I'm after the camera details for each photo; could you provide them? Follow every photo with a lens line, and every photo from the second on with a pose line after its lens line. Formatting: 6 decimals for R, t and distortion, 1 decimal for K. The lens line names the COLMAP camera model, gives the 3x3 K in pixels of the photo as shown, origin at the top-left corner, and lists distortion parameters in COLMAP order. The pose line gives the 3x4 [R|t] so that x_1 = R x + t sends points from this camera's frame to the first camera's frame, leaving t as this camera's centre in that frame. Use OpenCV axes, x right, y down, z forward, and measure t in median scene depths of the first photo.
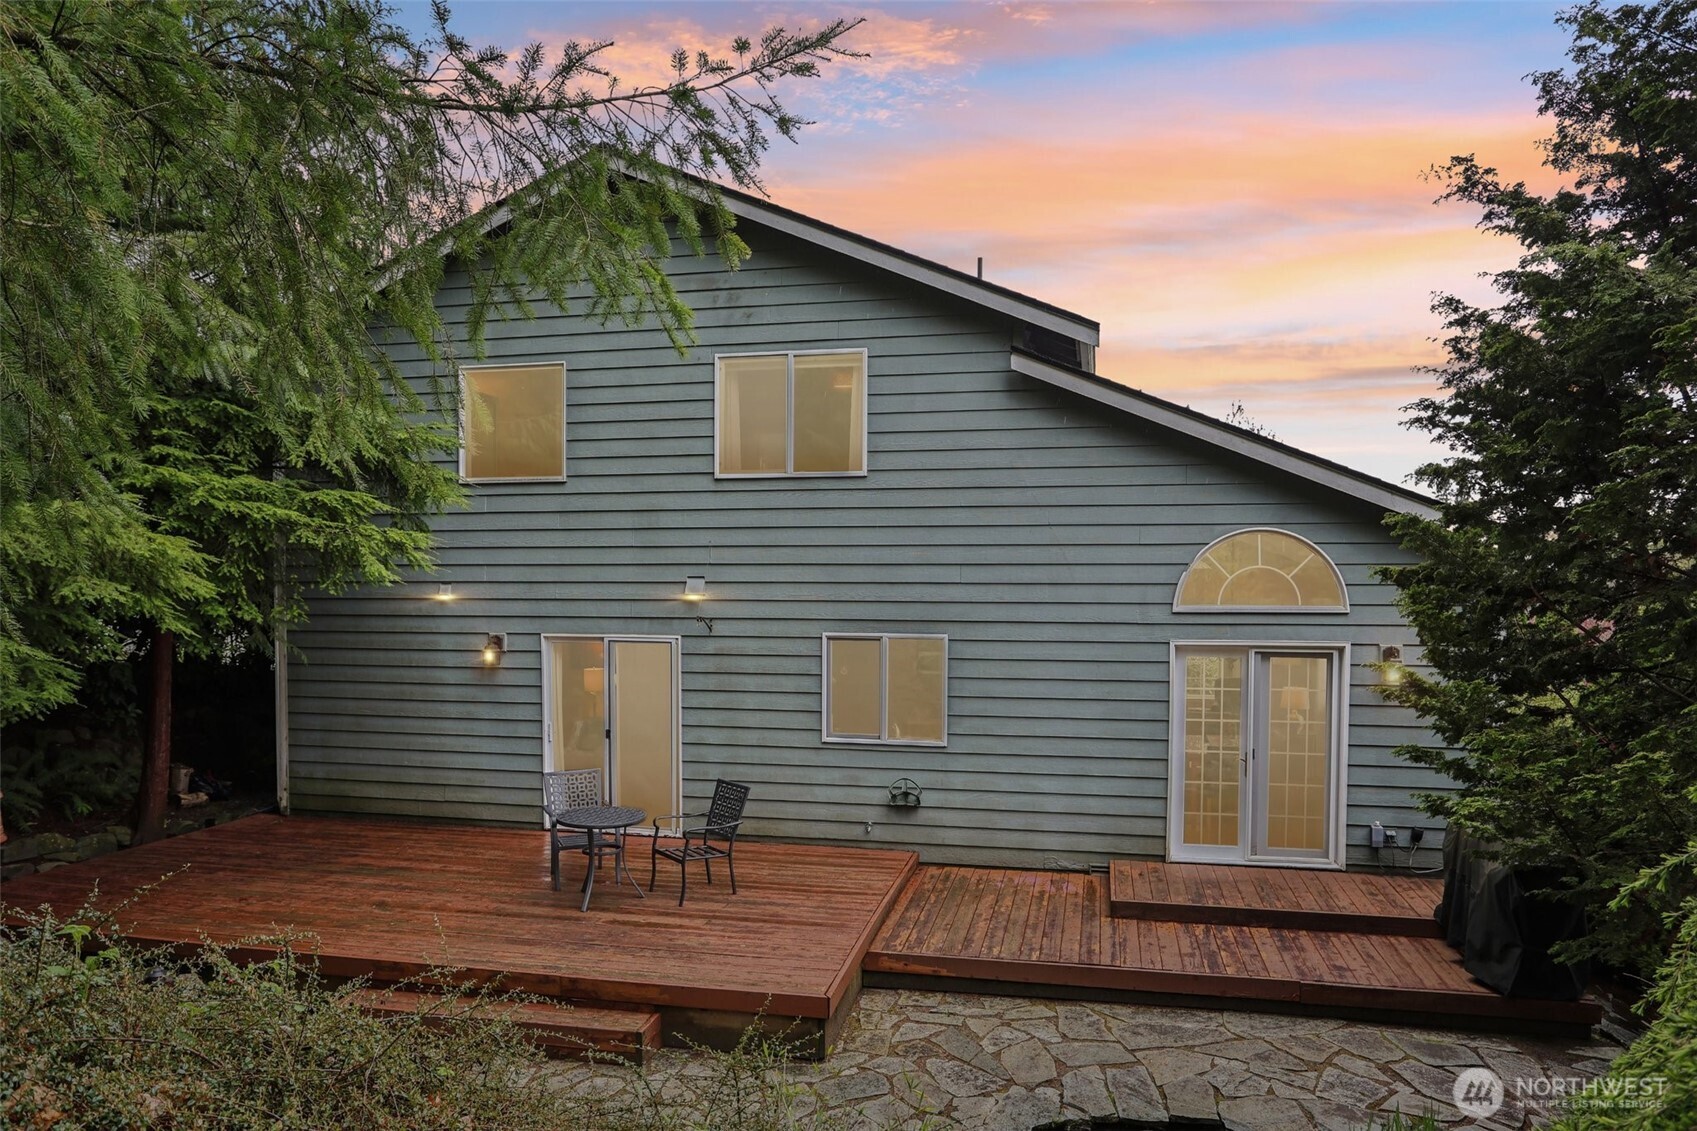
lens RADIAL K [[1120.1, 0, 851.4], [0, 1120.1, 573.3], [0, 0, 1]] dist [0.007986, 0.001309]
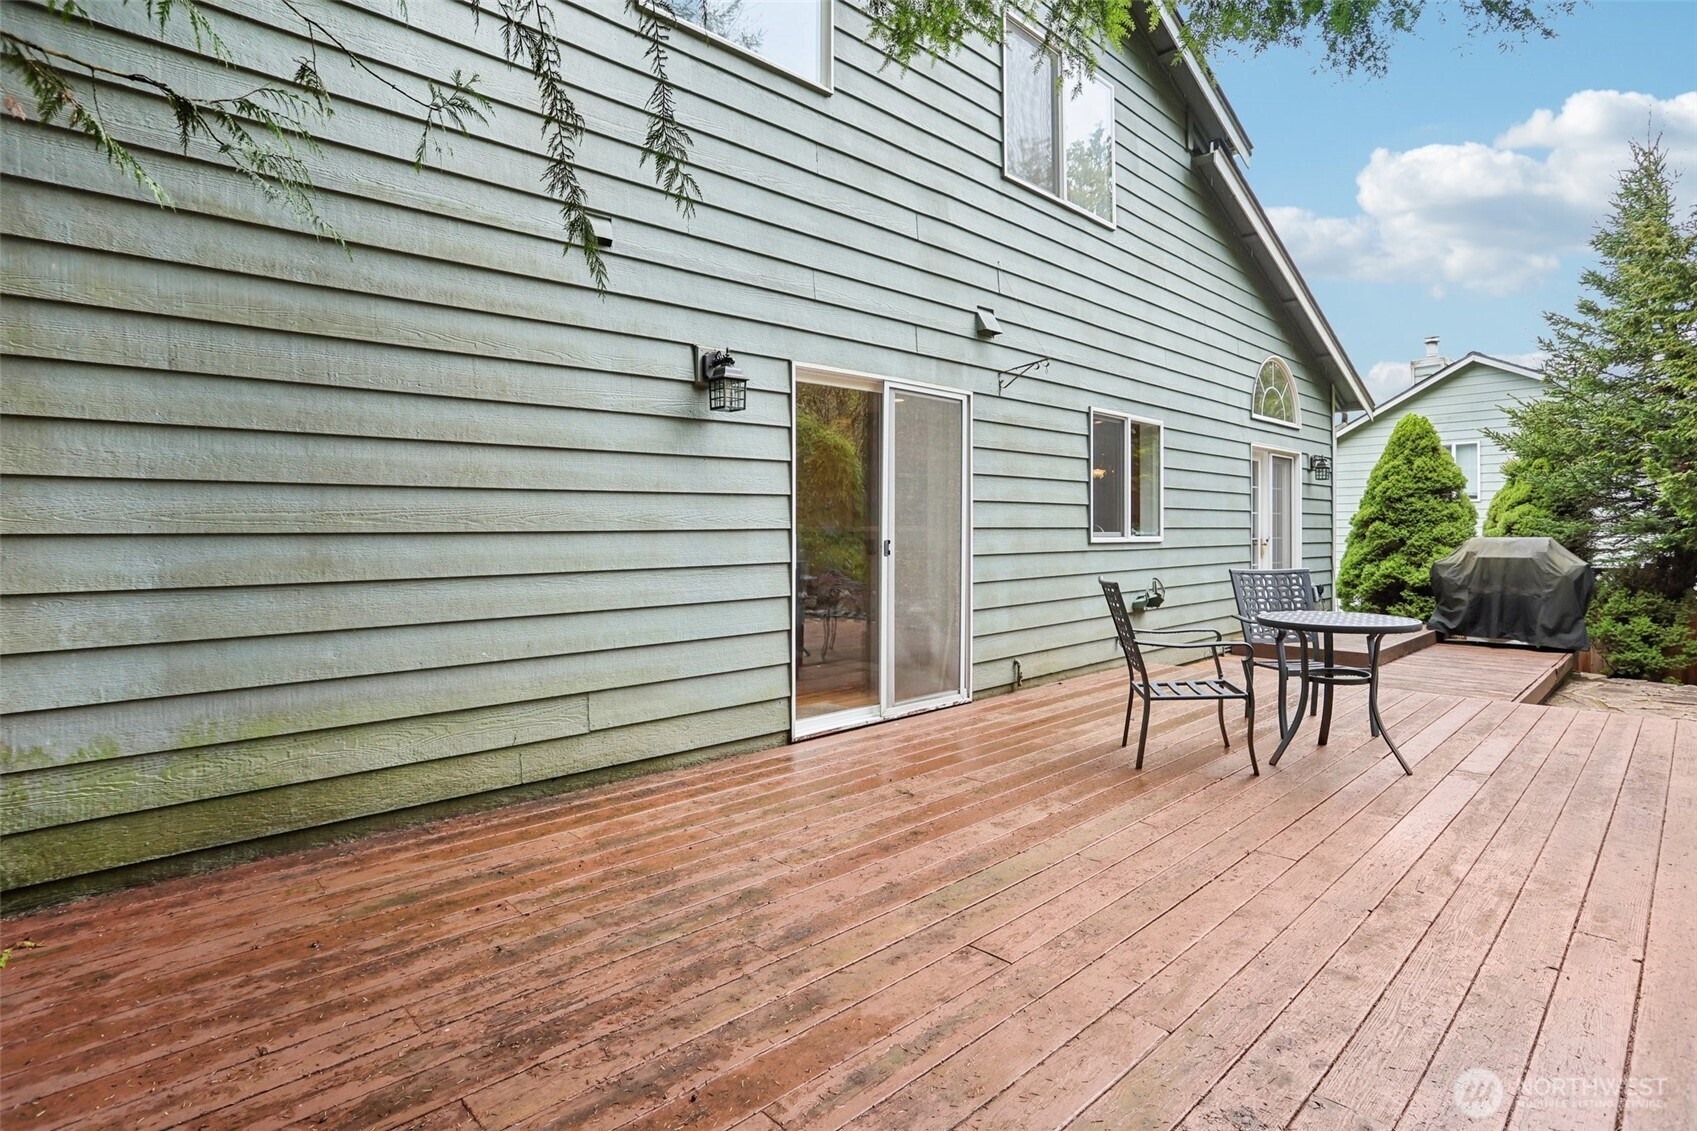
lens RADIAL K [[822.3, 0, 850.6], [0, 822.3, 513.7], [0, 0, 1]] dist [-0.018351, 0.001400]
pose [[0.573219, 0.008625, 0.819357, -0.626853], [0.004534, 0.999896, -0.013698, 0.141994], [-0.819390, 0.011567, 0.573120, 0.836292]]
